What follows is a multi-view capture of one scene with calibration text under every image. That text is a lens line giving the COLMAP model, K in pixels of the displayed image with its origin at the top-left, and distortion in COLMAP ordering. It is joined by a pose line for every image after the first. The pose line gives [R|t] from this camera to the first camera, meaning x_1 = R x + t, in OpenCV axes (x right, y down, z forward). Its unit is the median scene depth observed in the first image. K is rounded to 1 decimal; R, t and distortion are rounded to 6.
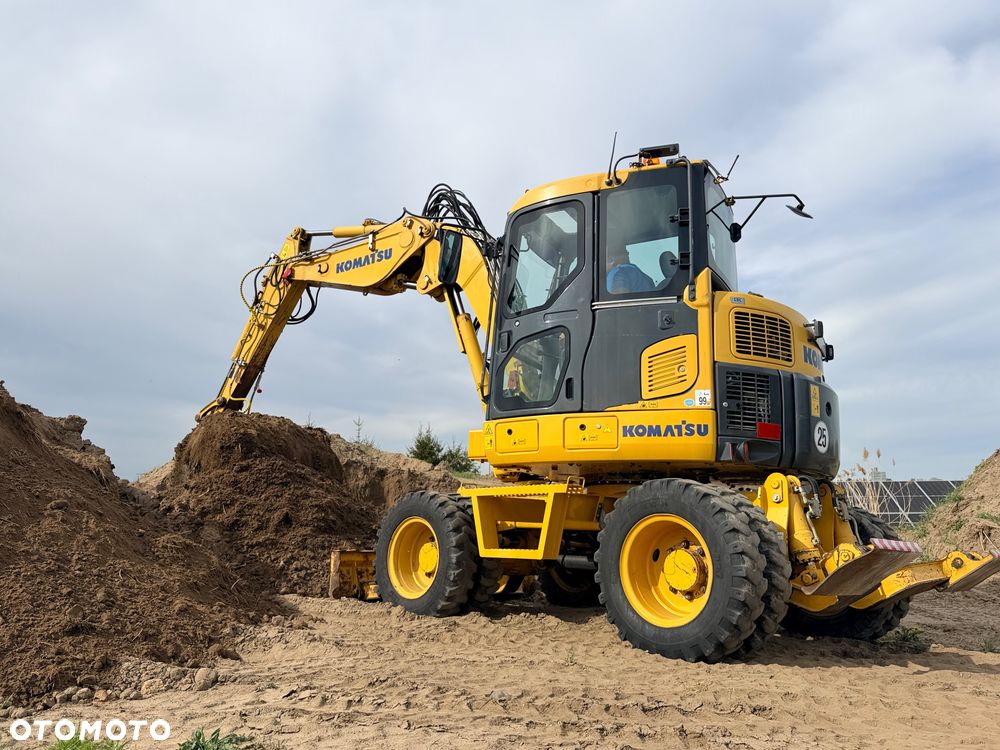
lens RADIAL K [[706.7, 0, 513.9], [0, 706.7, 374.7], [0, 0, 1]] dist [0.131256, -0.238530]
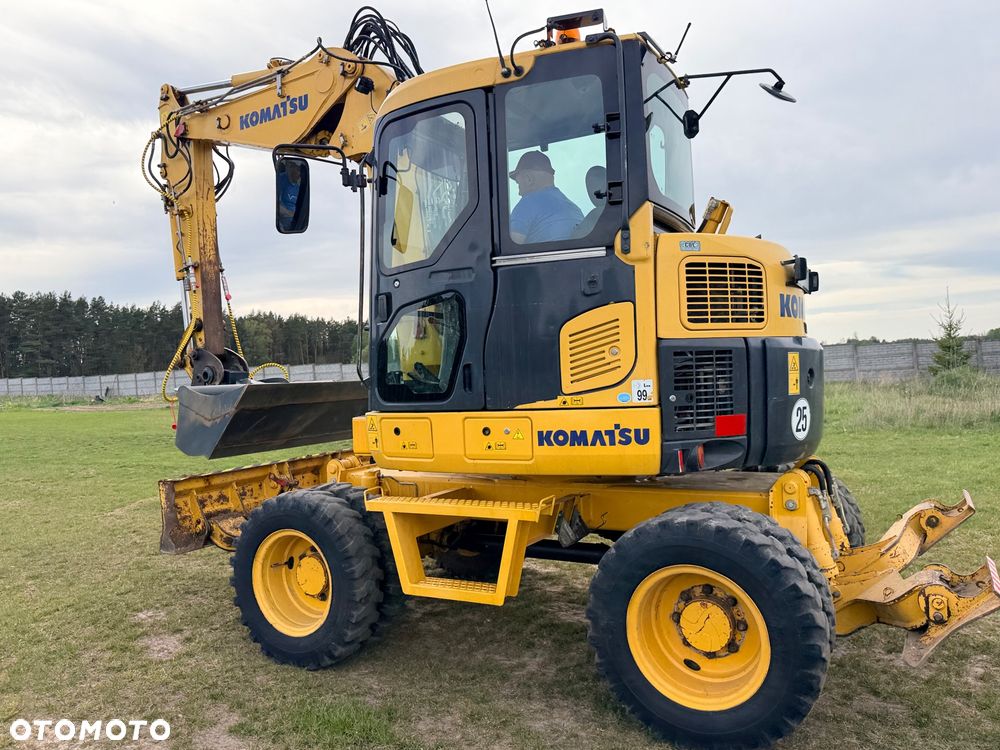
lens RADIAL K [[718.2, 0, 495.4], [0, 718.2, 372.5], [0, 0, 1]] dist [0.093473, -0.160501]
pose [[0.997611, -0.069068, 0.001164, 0.109453], [0.067112, 0.973076, 0.220497, -0.153195], [-0.016362, -0.219892, 0.975387, 0.269125]]
